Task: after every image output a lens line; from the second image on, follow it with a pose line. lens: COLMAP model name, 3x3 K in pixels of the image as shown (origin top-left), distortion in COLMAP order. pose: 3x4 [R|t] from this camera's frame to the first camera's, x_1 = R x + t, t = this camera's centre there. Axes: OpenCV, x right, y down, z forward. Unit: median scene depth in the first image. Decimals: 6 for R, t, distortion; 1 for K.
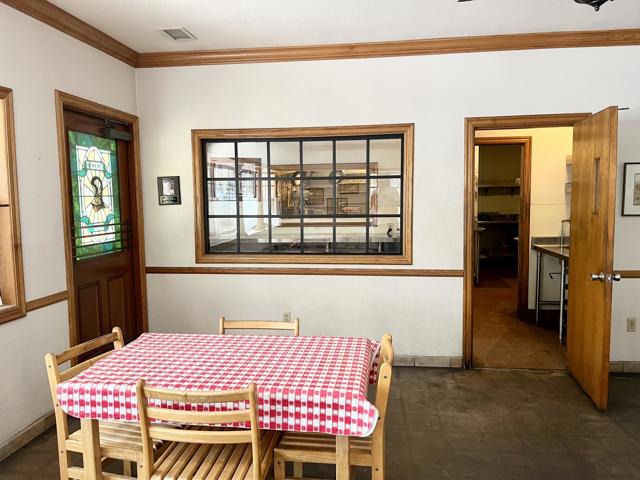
lens RADIAL K [[482.2, 0, 318.8], [0, 482.2, 239.6], [0, 0, 1]] dist [0.034265, -0.049229]
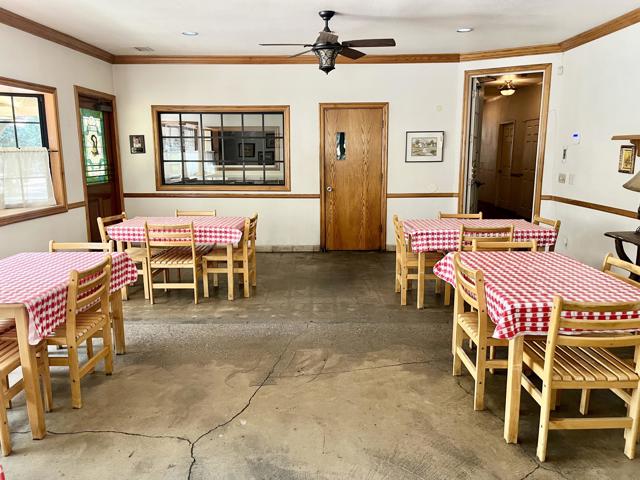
lens RADIAL K [[482.2, 0, 321.2], [0, 482.2, 240.7], [0, 0, 1]] dist [0.034265, -0.049229]
pose [[0.993489, -0.009968, 0.113494, 0.108435], [-0.000558, 0.995728, 0.092338, 0.068840], [-0.113930, -0.091800, 0.989238, -0.690877]]
